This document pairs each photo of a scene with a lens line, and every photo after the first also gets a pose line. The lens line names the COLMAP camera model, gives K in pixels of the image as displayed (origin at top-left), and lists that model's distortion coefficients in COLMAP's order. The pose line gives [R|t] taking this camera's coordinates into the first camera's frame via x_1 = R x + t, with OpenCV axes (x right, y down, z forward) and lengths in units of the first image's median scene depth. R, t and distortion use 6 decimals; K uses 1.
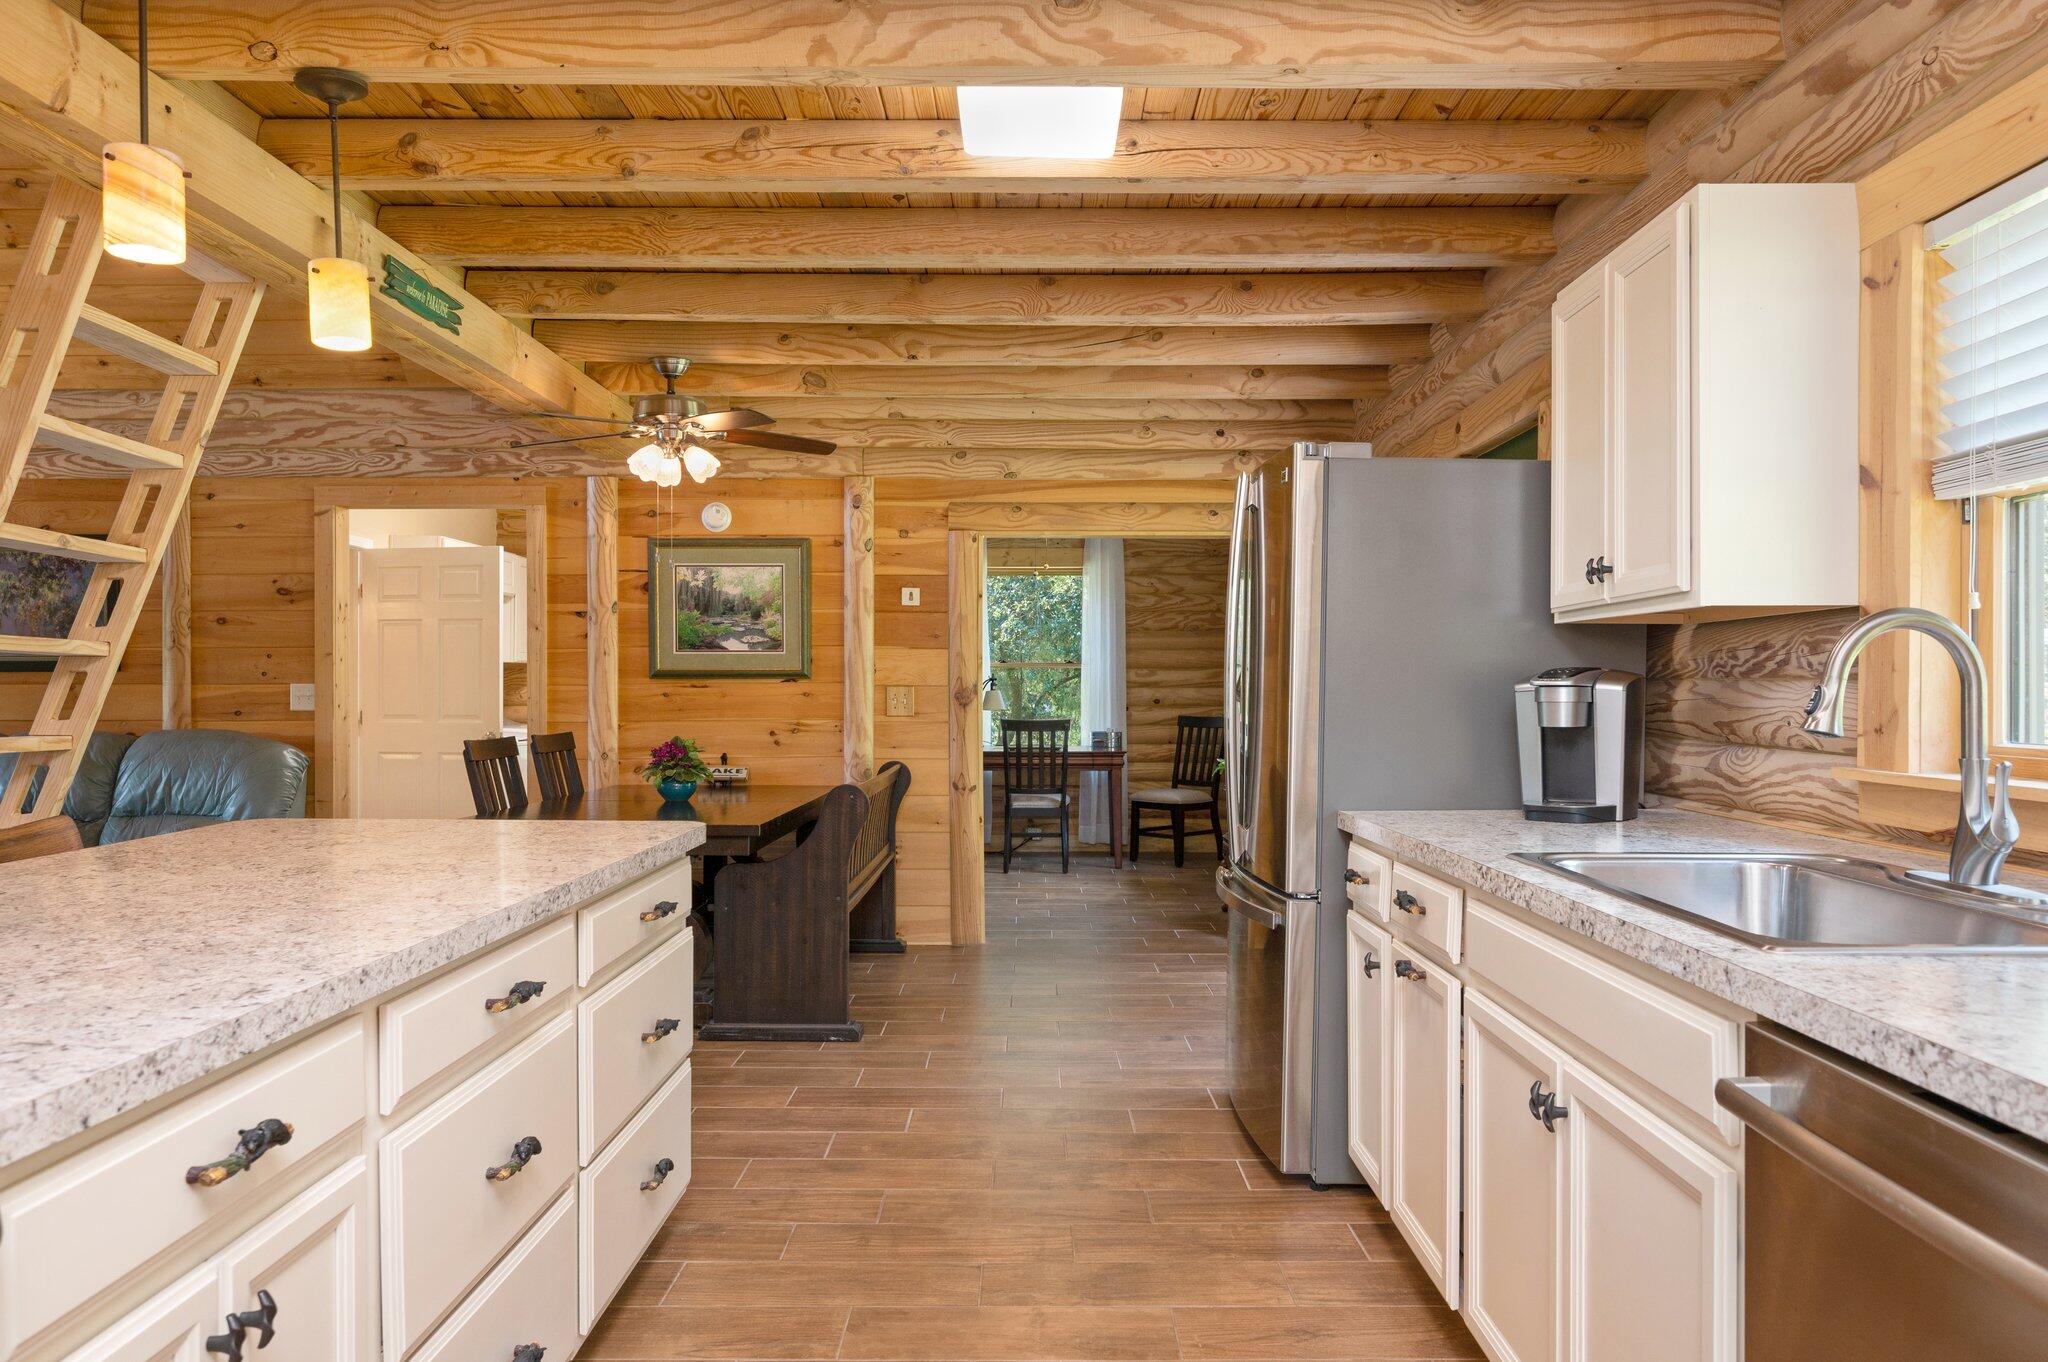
lens RADIAL K [[1322.3, 0, 1024.4], [0, 1322.3, 687.3], [0, 0, 1]] dist [0.000680, -0.000262]
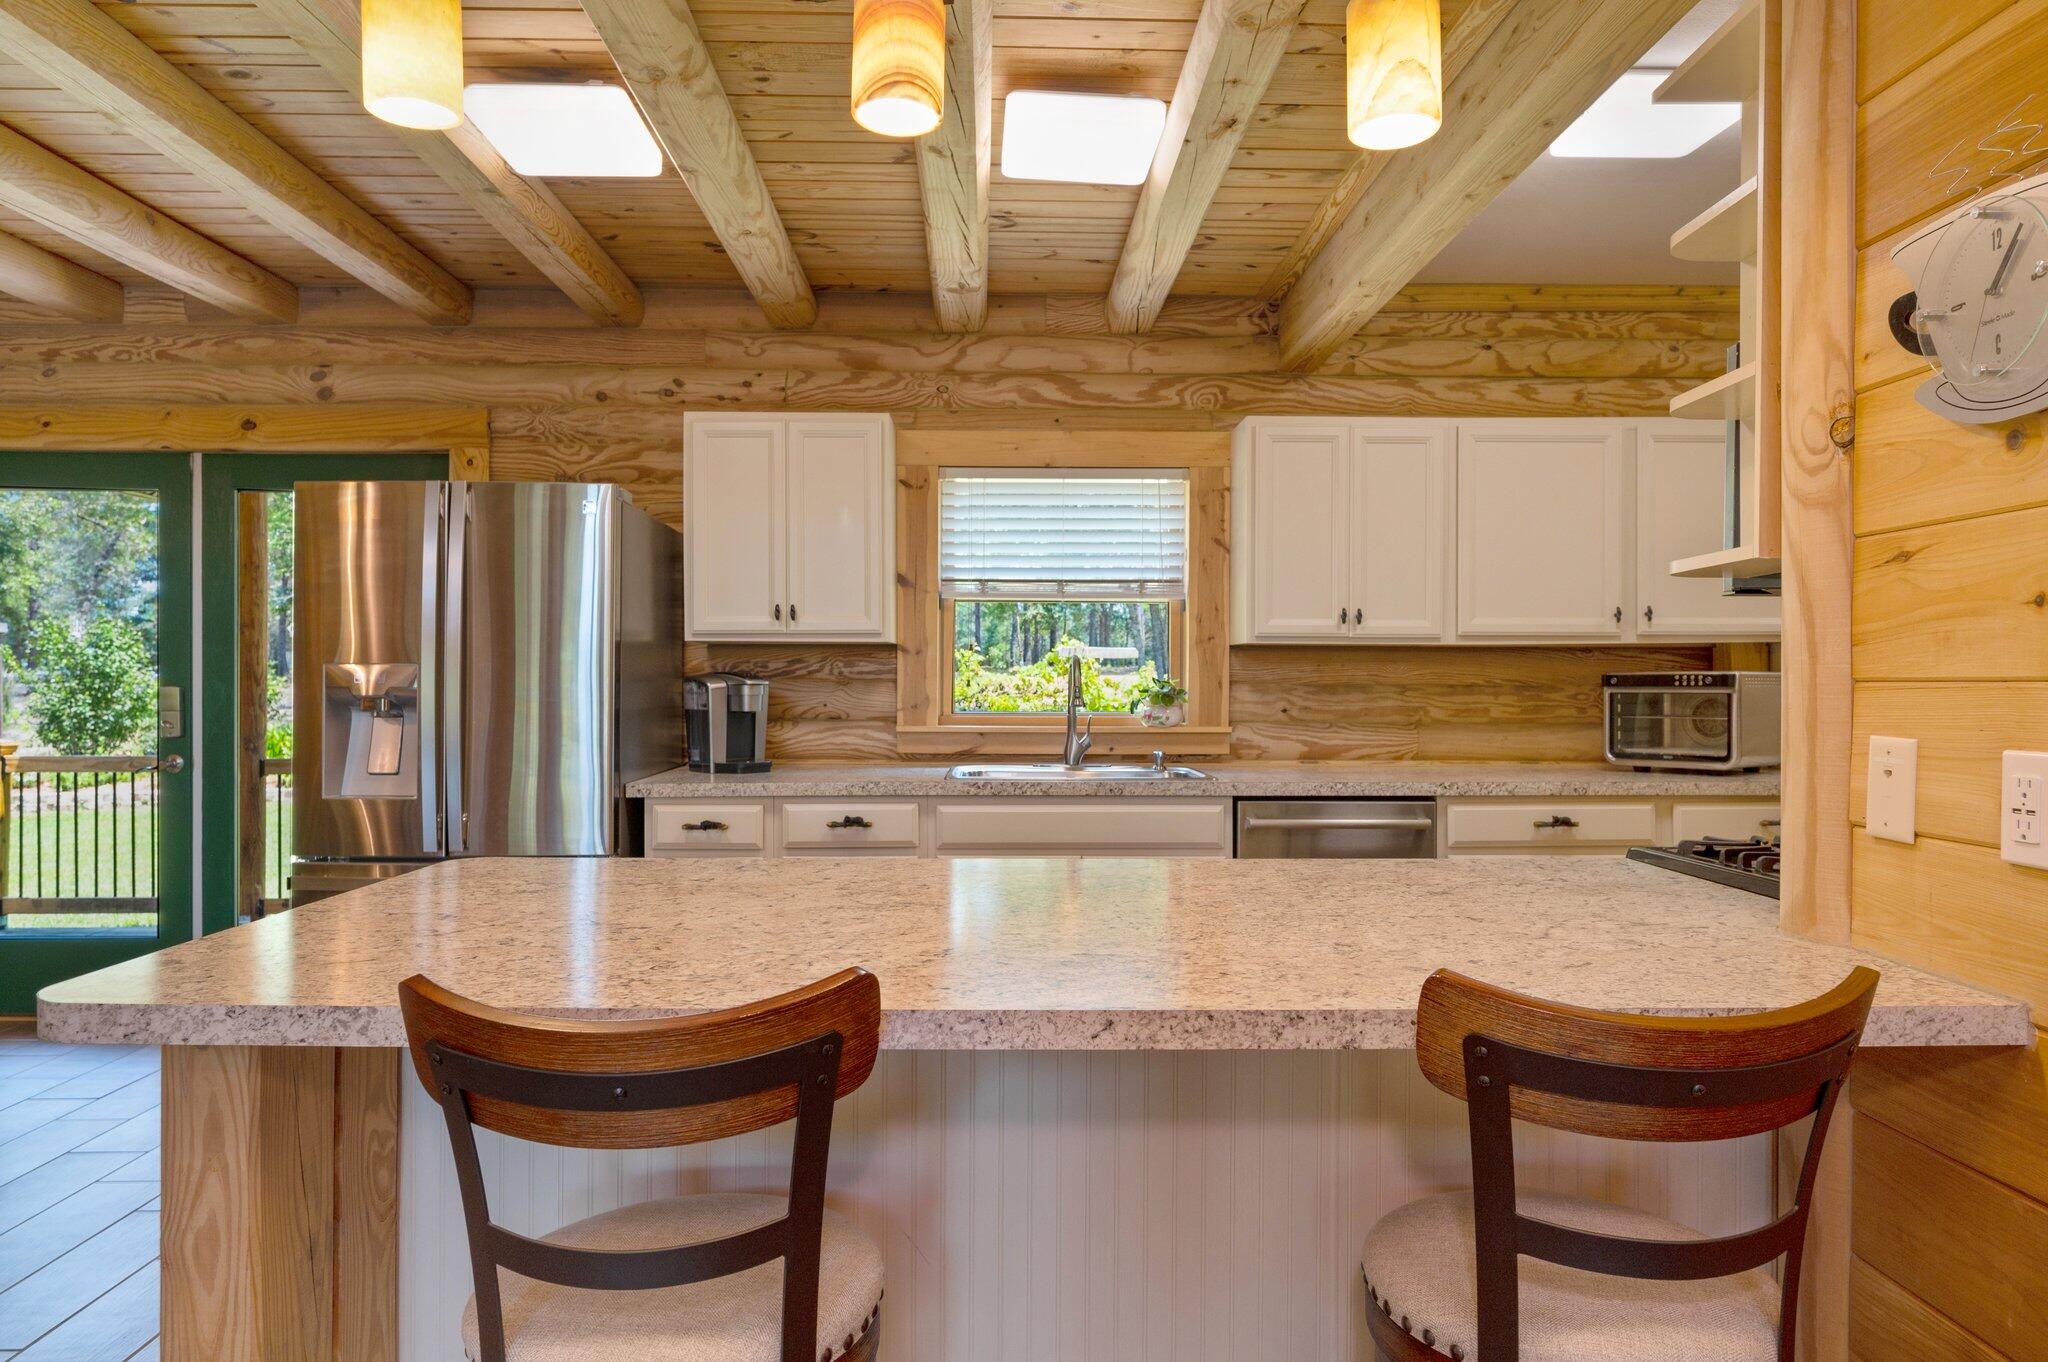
lens RADIAL K [[1279.6, 0, 1023.1], [0, 1279.6, 687.7], [0, 0, 1]] dist [-0.004578, -0.001696]
pose [[-0.018781, -0.004534, 0.999813, -1.122017], [-0.005345, 0.999976, 0.004434, -0.005101], [-0.999809, -0.005261, -0.018805, 0.737421]]
